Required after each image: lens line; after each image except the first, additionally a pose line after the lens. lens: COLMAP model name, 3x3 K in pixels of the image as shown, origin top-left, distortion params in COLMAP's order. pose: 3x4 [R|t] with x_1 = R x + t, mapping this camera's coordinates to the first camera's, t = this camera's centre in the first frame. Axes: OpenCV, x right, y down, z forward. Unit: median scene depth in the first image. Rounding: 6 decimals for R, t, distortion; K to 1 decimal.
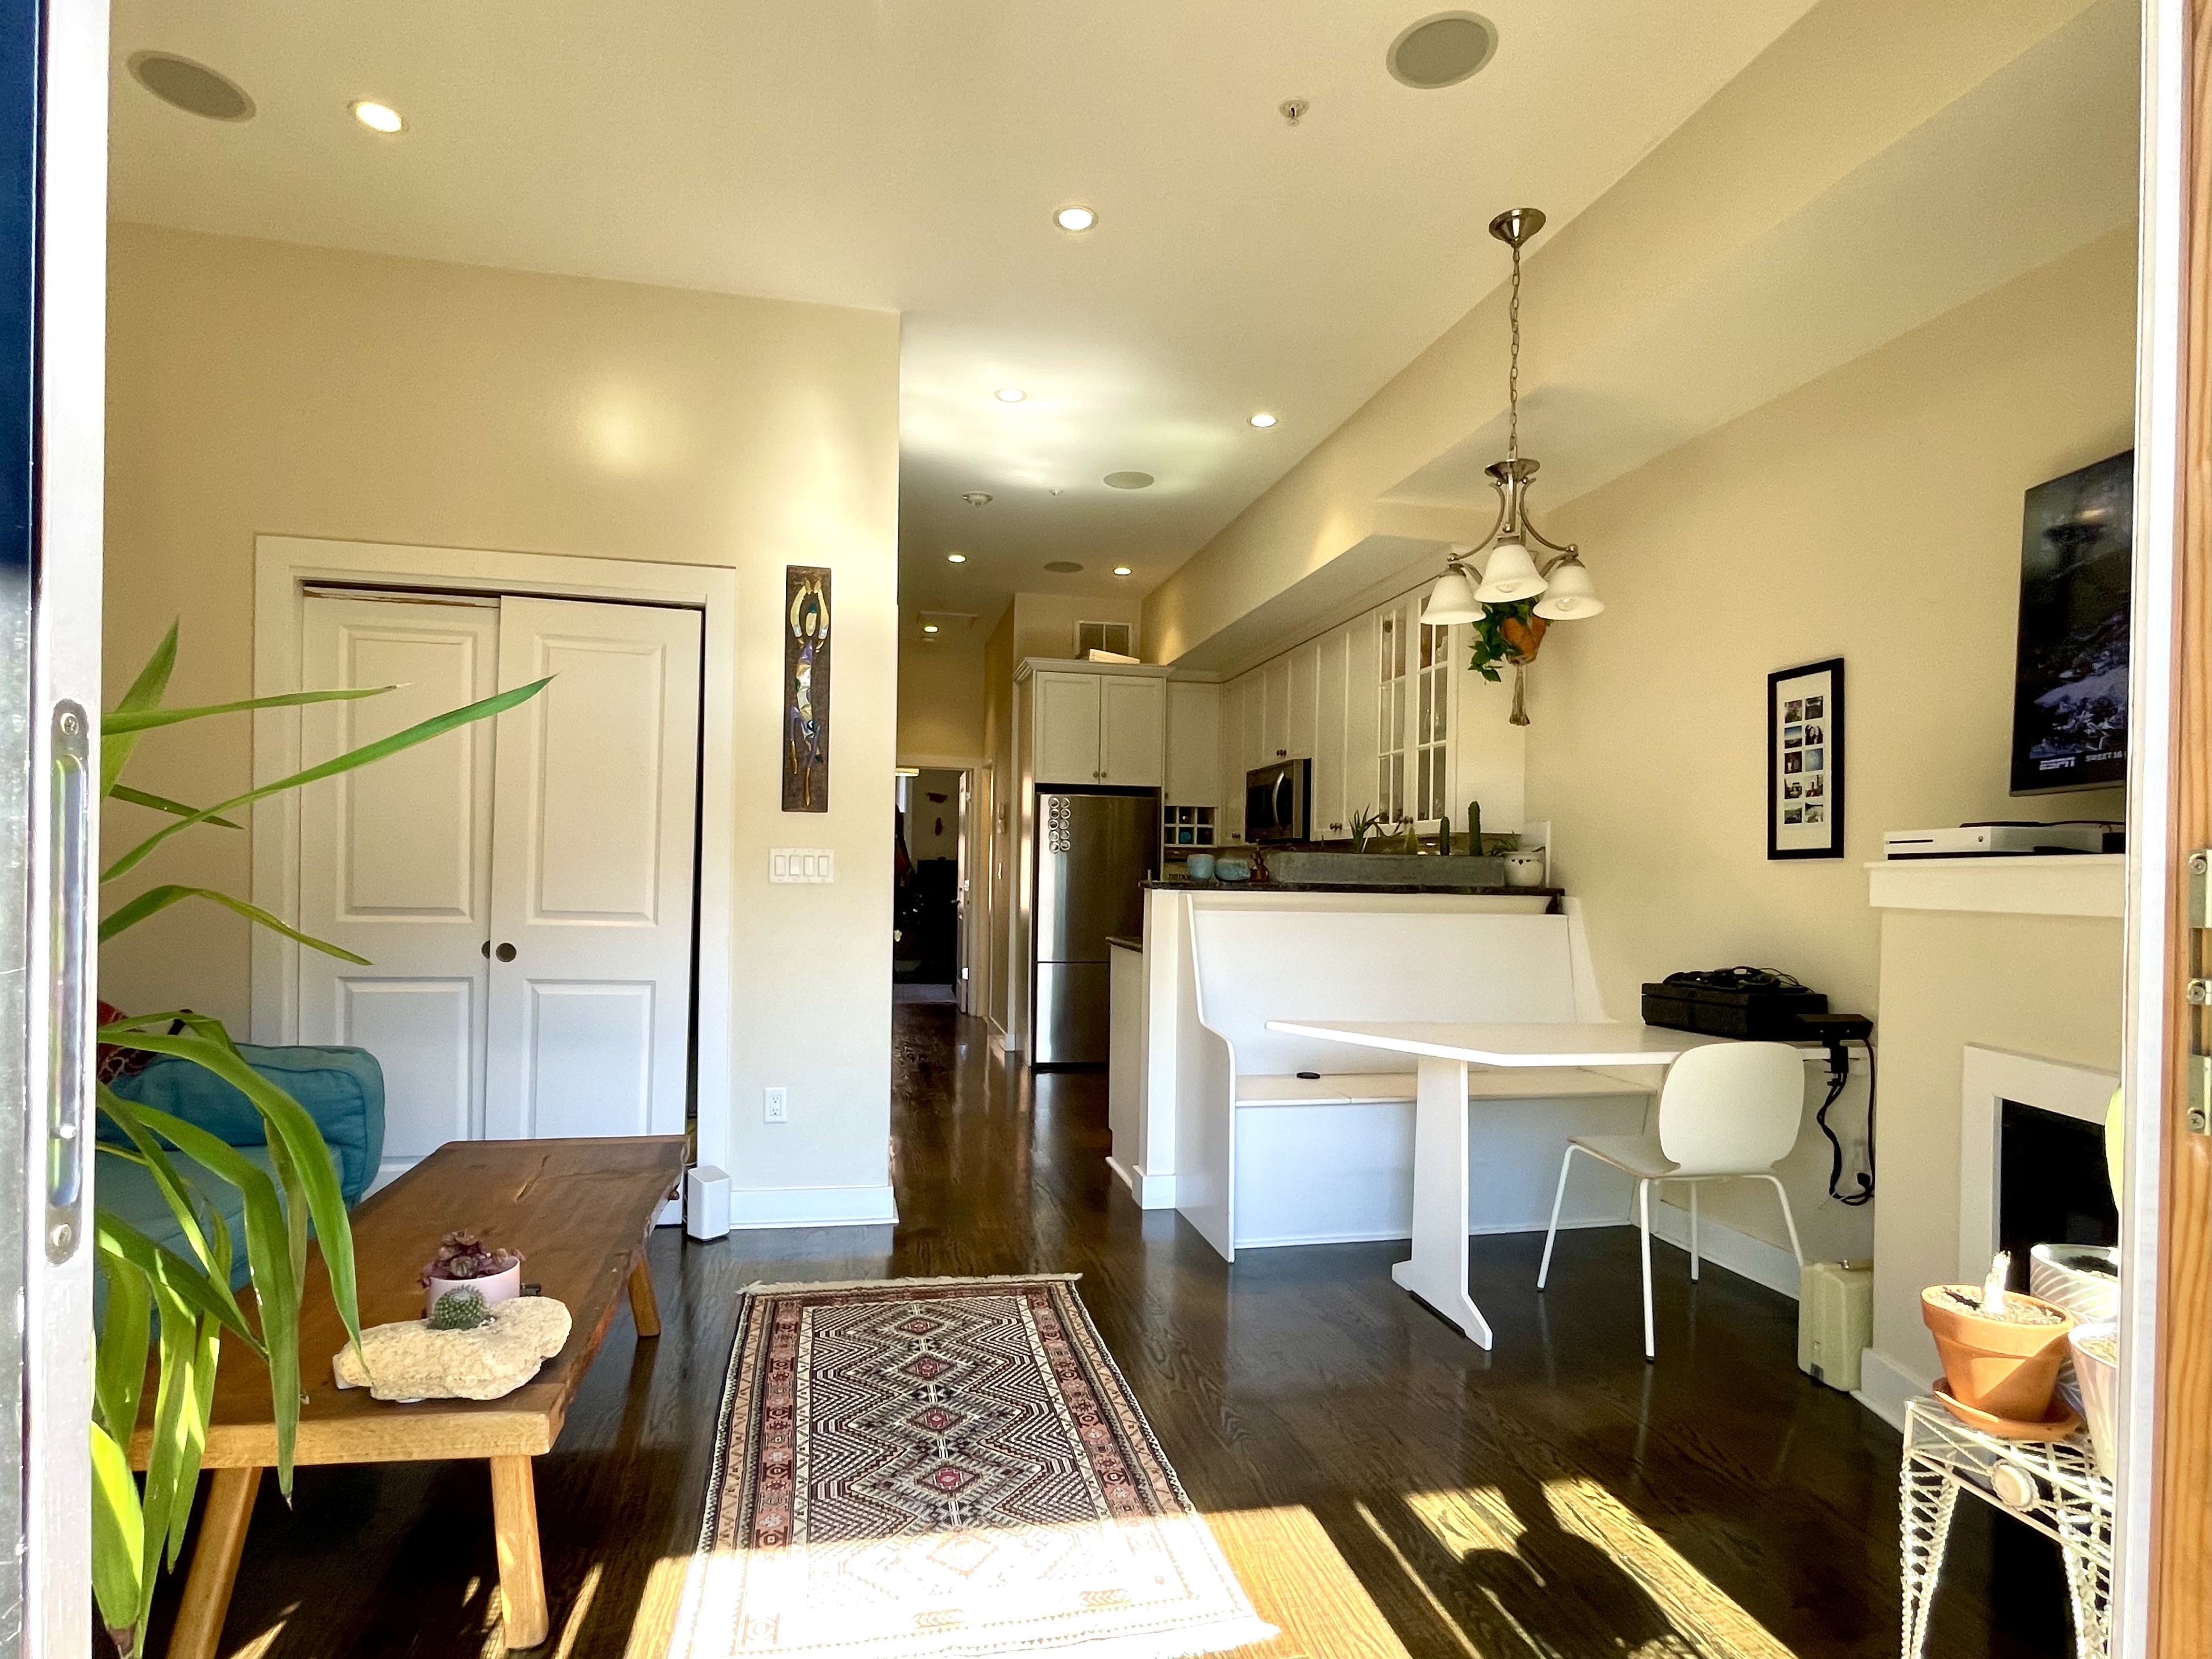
lens RADIAL K [[1051.7, 0, 1109.8], [0, 1051.7, 891.7], [0, 0, 1]] dist [-0.028838, -0.000354]
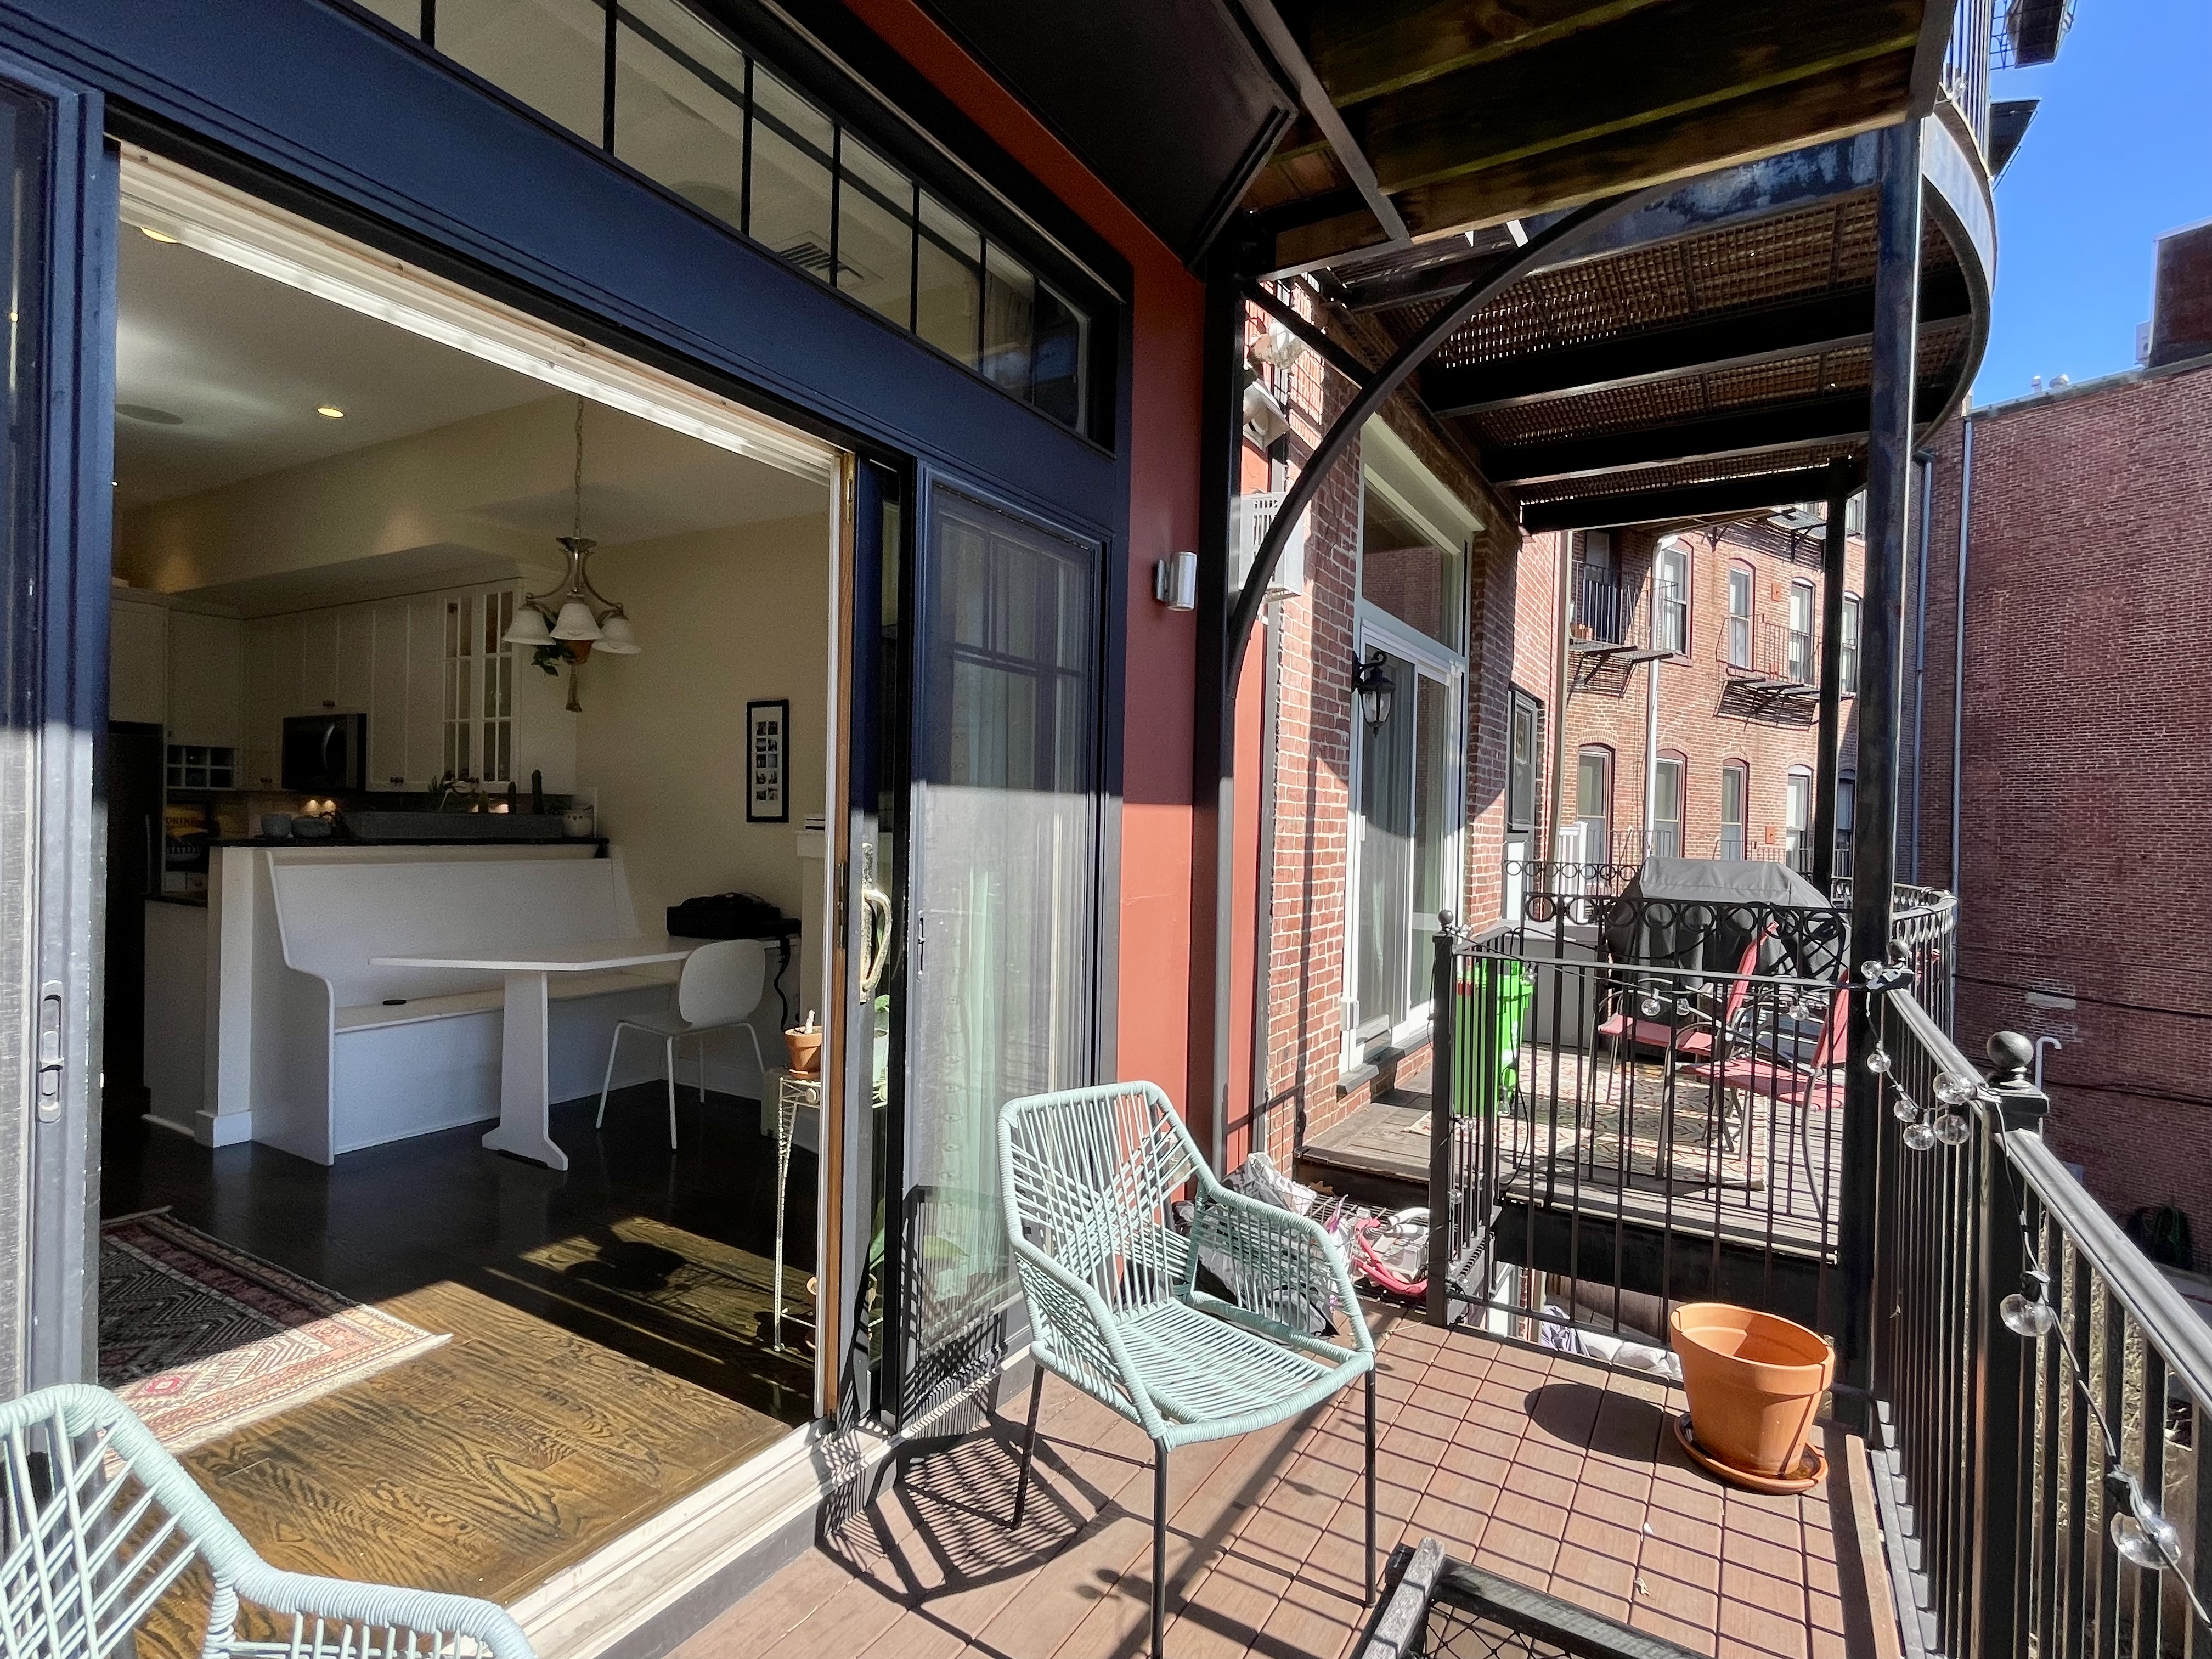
lens RADIAL K [[1089.5, 0, 1106.0], [0, 1089.5, 829.5], [0, 0, 1]] dist [0.001239, 0.000440]
pose [[0.654959, -0.009300, 0.755608, -0.242117], [-0.005865, 0.999832, 0.017390, -0.051768], [-0.755642, -0.015821, 0.654794, -0.467341]]
